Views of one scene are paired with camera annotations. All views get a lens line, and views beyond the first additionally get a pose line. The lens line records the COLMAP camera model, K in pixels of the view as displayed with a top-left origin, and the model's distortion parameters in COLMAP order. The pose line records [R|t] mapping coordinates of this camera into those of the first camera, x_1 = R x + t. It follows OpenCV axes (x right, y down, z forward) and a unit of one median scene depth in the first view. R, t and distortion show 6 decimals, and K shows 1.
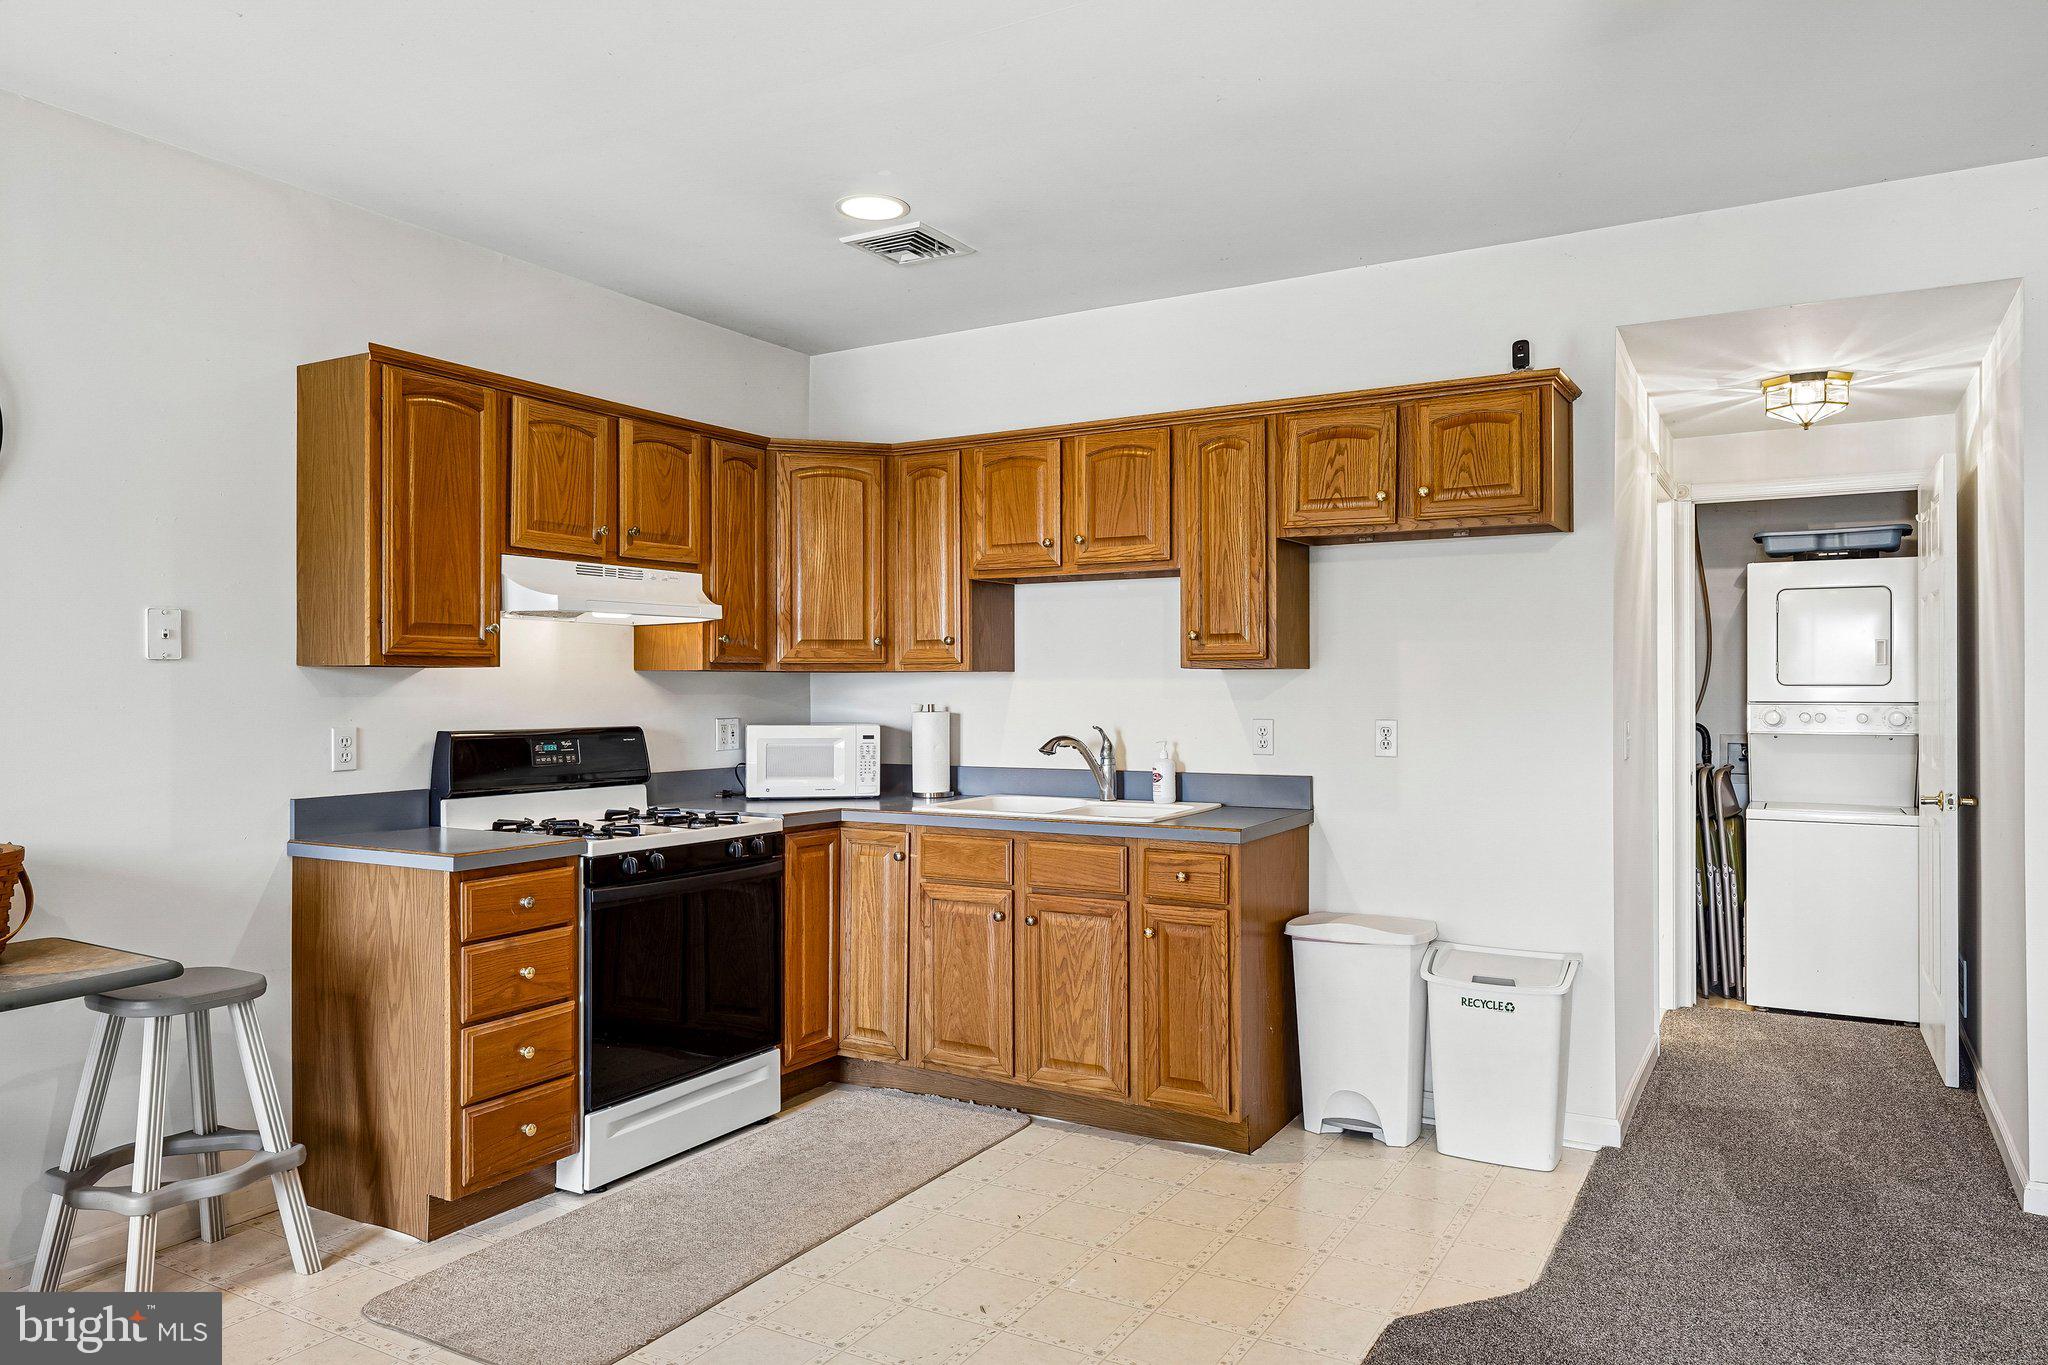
lens RADIAL K [[1333.8, 0, 1024.0], [0, 1333.8, 682.5], [0, 0, 1]] dist [0.002605, 0.000491]
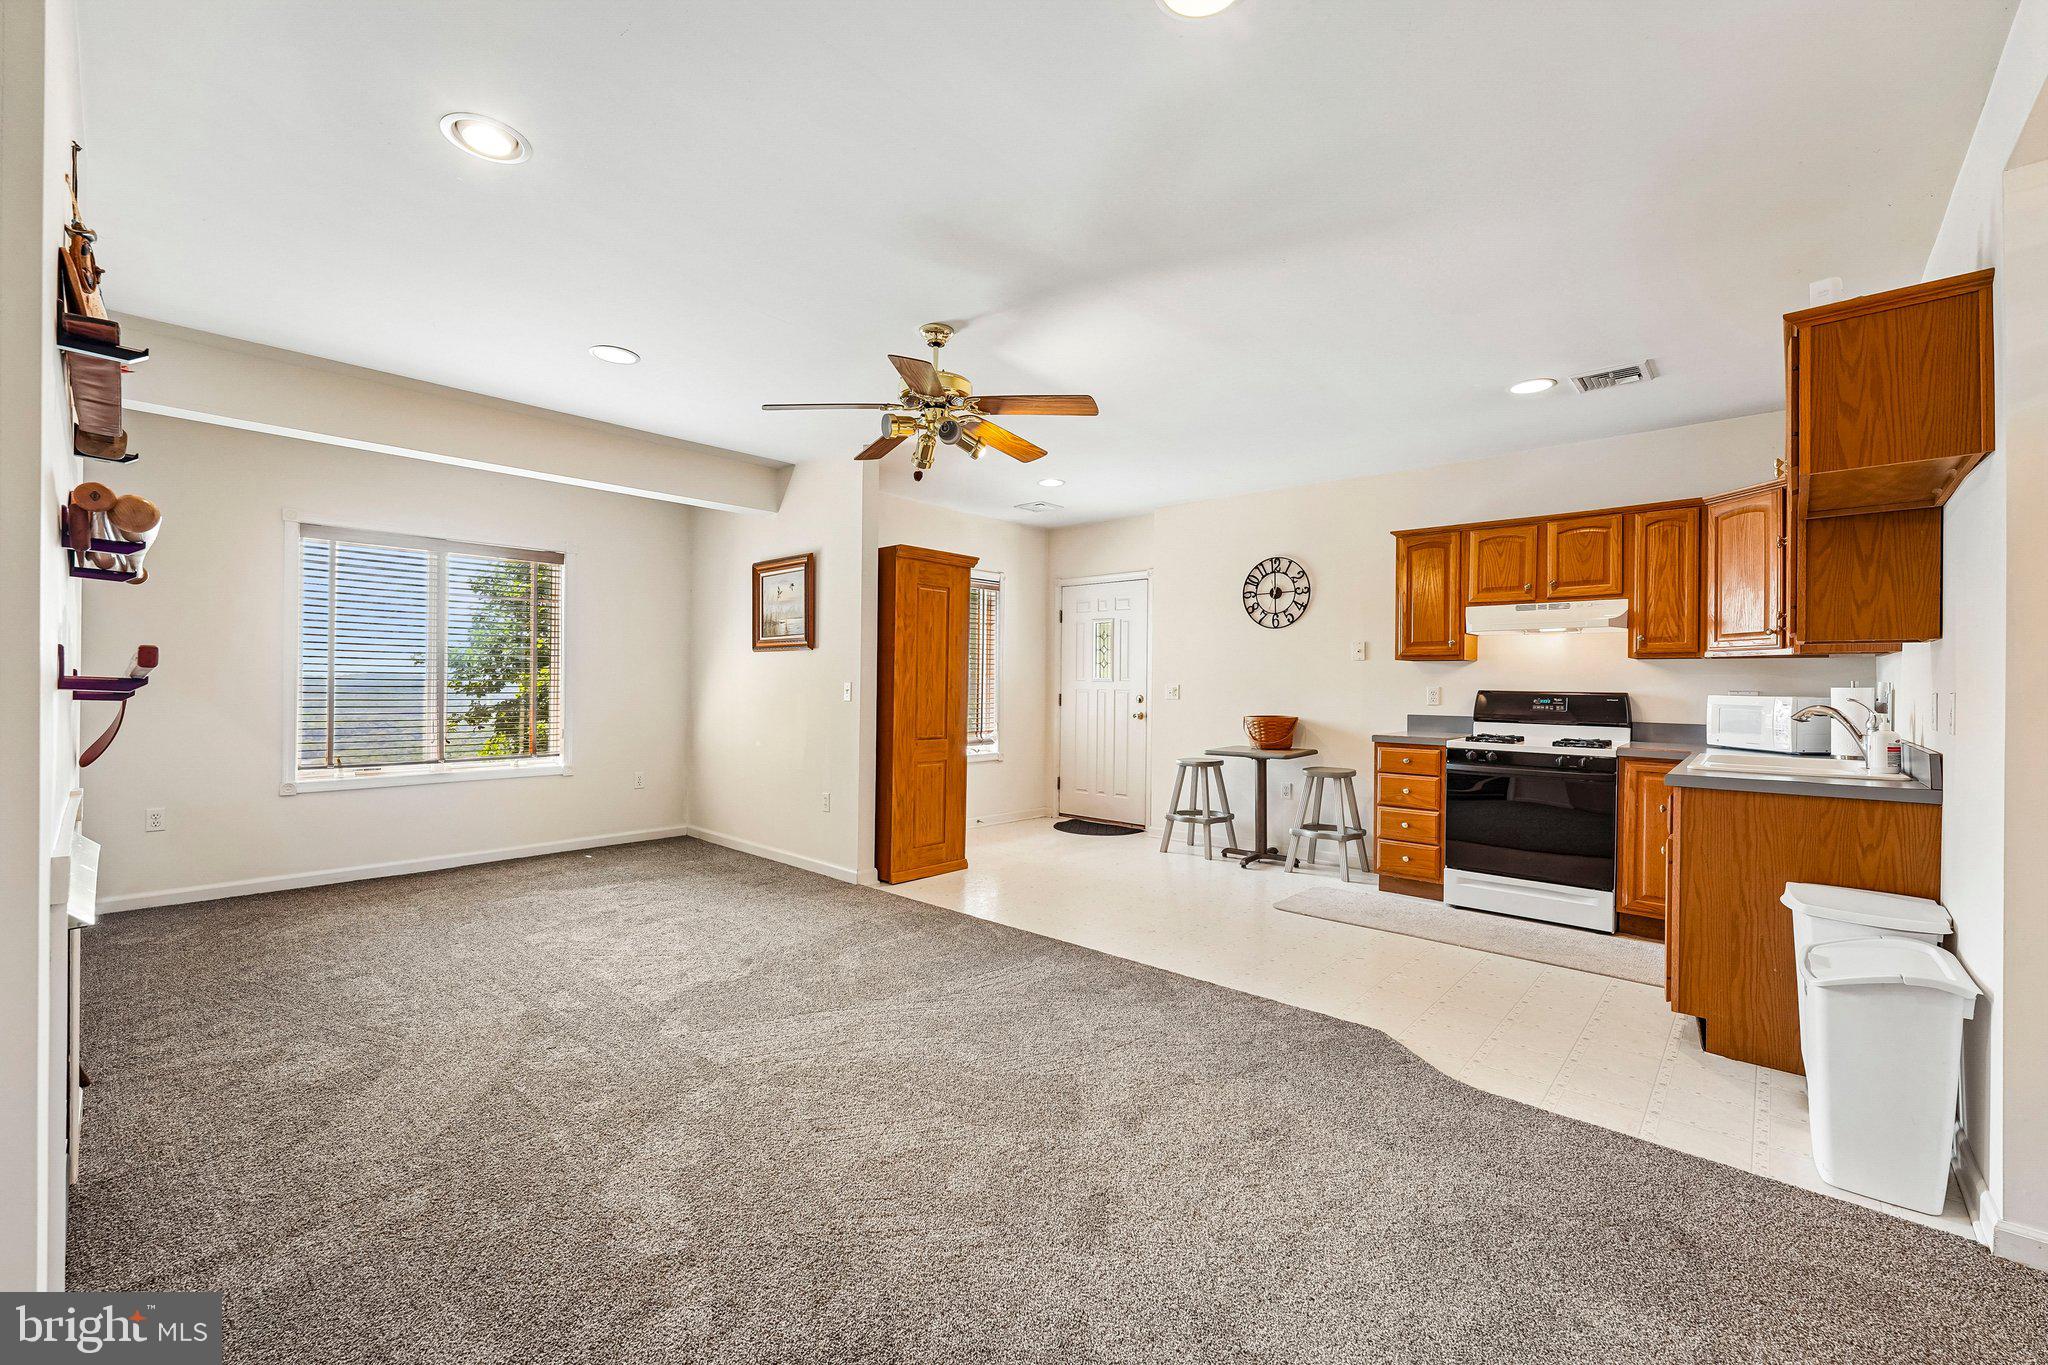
lens RADIAL K [[835.7, 0, 1024.0], [0, 835.7, 682.5], [0, 0, 1]] dist [0.000052, -0.000005]
pose [[-0.219120, 0.003239, -0.975693, 0.996604], [-0.004075, 0.999983, 0.004235, 0.021044], [0.975690, 0.004904, -0.219103, 0.554256]]
